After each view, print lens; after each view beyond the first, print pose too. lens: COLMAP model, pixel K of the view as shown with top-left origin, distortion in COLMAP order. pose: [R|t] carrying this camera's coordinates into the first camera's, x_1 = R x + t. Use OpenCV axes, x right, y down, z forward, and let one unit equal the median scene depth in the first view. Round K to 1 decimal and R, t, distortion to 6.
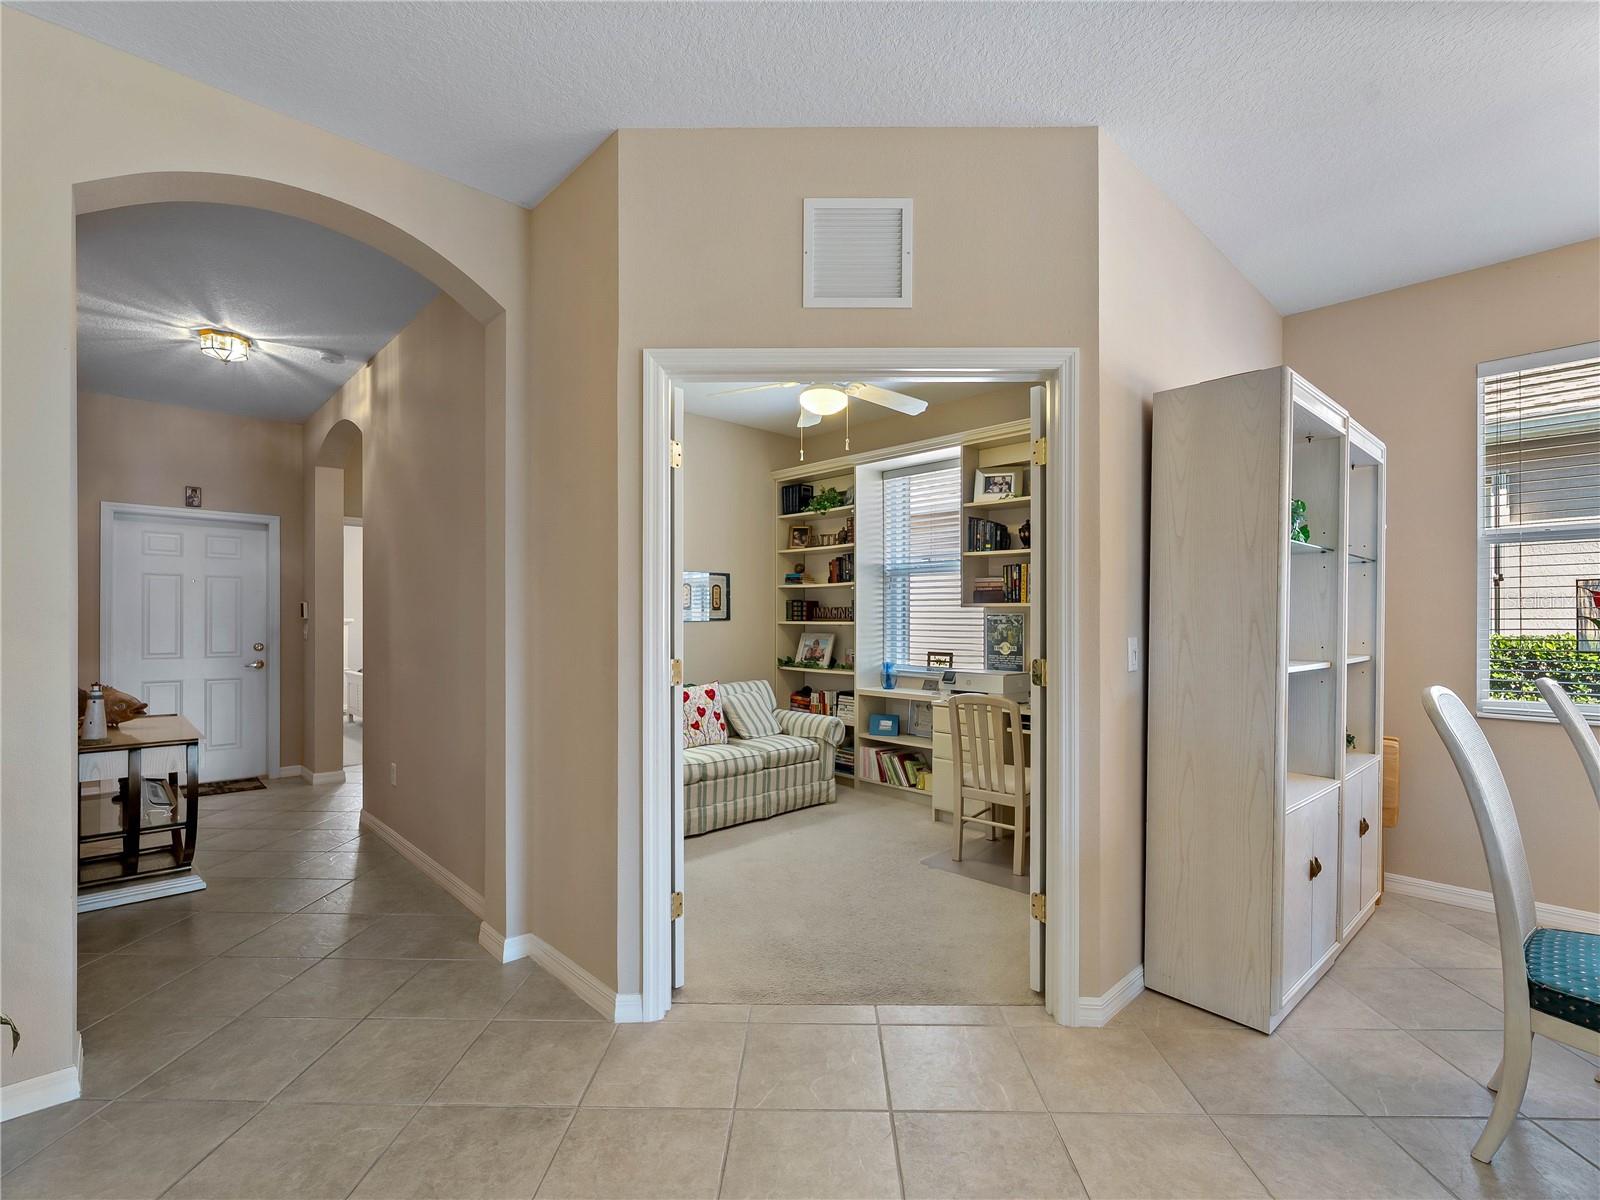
lens RADIAL K [[733.1, 0, 807.0], [0, 733.1, 621.0], [0, 0, 1]] dist [-0.000825, -0.000507]
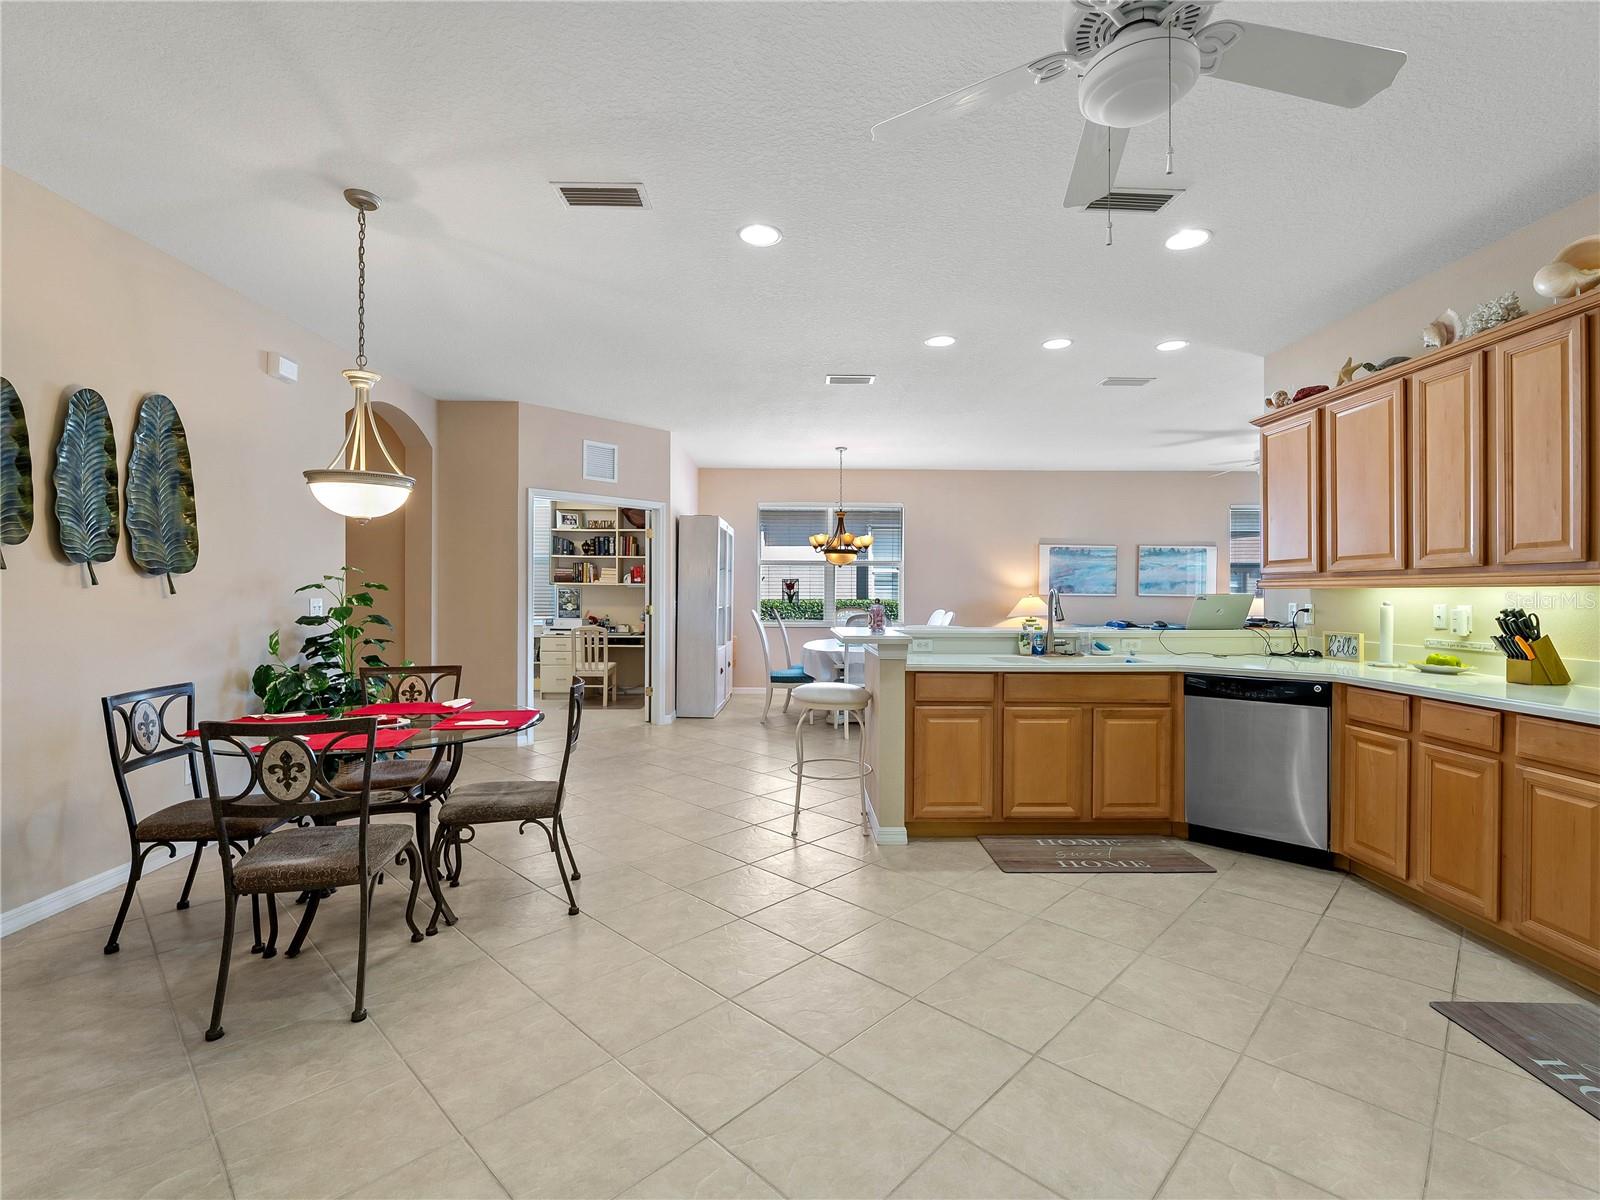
lens RADIAL K [[740.8, 0, 801.5], [0, 740.8, 597.2], [0, 0, 1]] dist [-0.000481, -0.000664]
pose [[0.684458, -0.002910, 0.729046, -0.711618], [-0.003695, 0.999965, 0.007460, -0.003326], [-0.729043, -0.007800, 0.684424, -0.732152]]
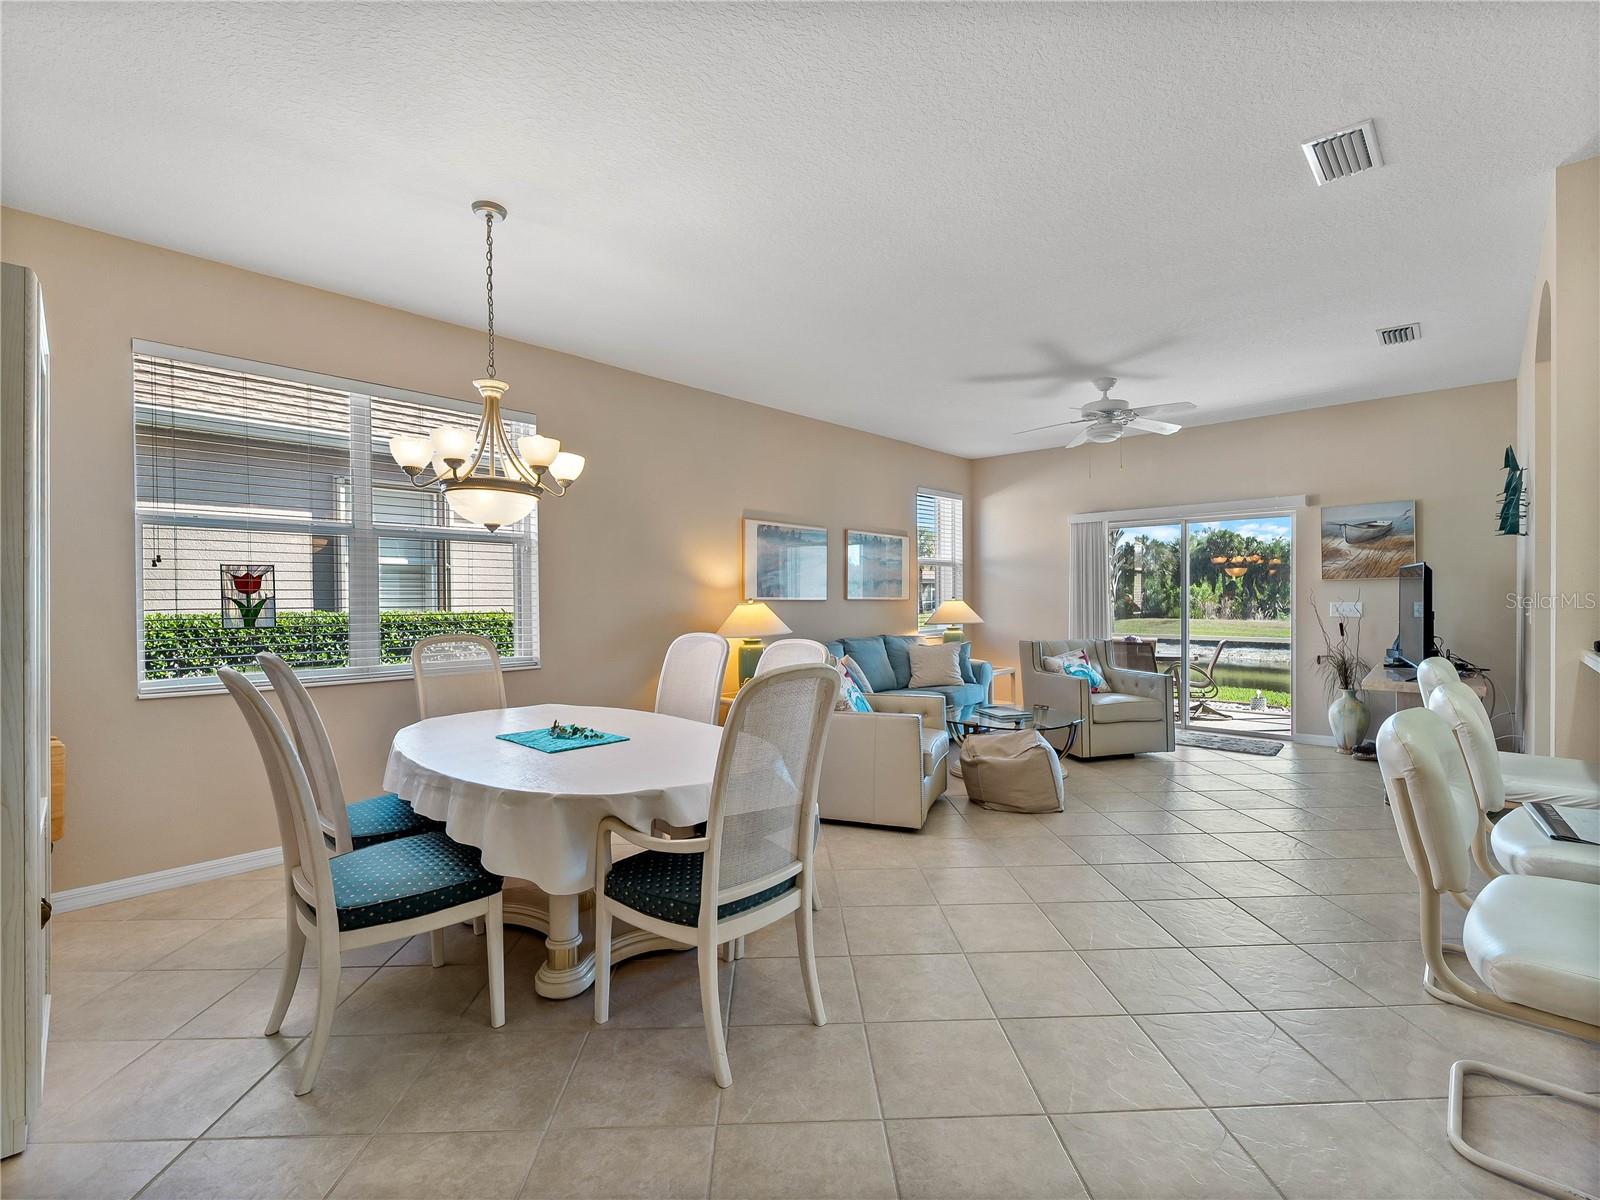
lens RADIAL K [[731.1, 0, 805.1], [0, 731.1, 606.7], [0, 0, 1]] dist [0.002850, -0.005189]
pose [[-0.051996, -0.012991, 0.998563, -0.071153], [0.005517, 0.999896, 0.013295, -0.001120], [-0.998632, 0.006200, -0.051919, 0.106441]]
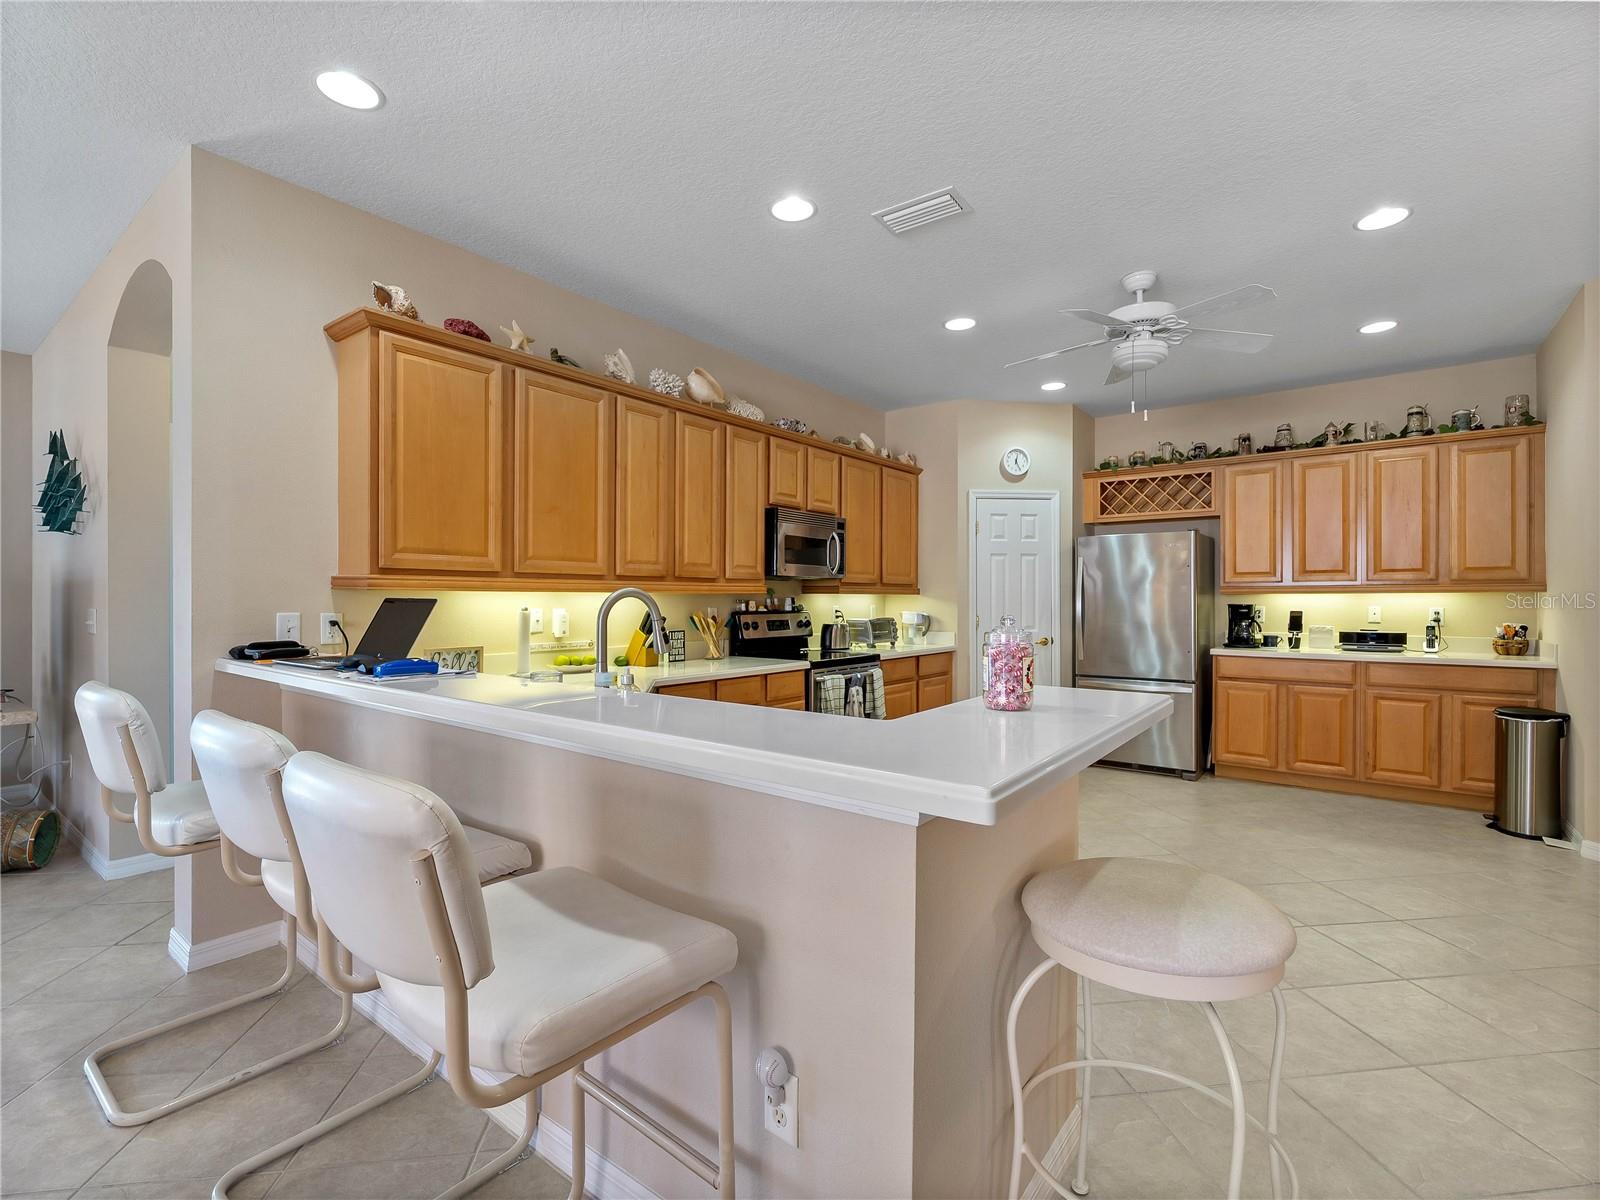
lens RADIAL K [[734.0, 0, 800.7], [0, 734.0, 600.6], [0, 0, 1]] dist [-0.002628, -0.001355]
pose [[-0.989963, -0.002617, -0.141301, 0.102303], [-0.002465, 0.999996, -0.001255, -0.000602], [0.141304, -0.000894, -0.989966, 0.080480]]
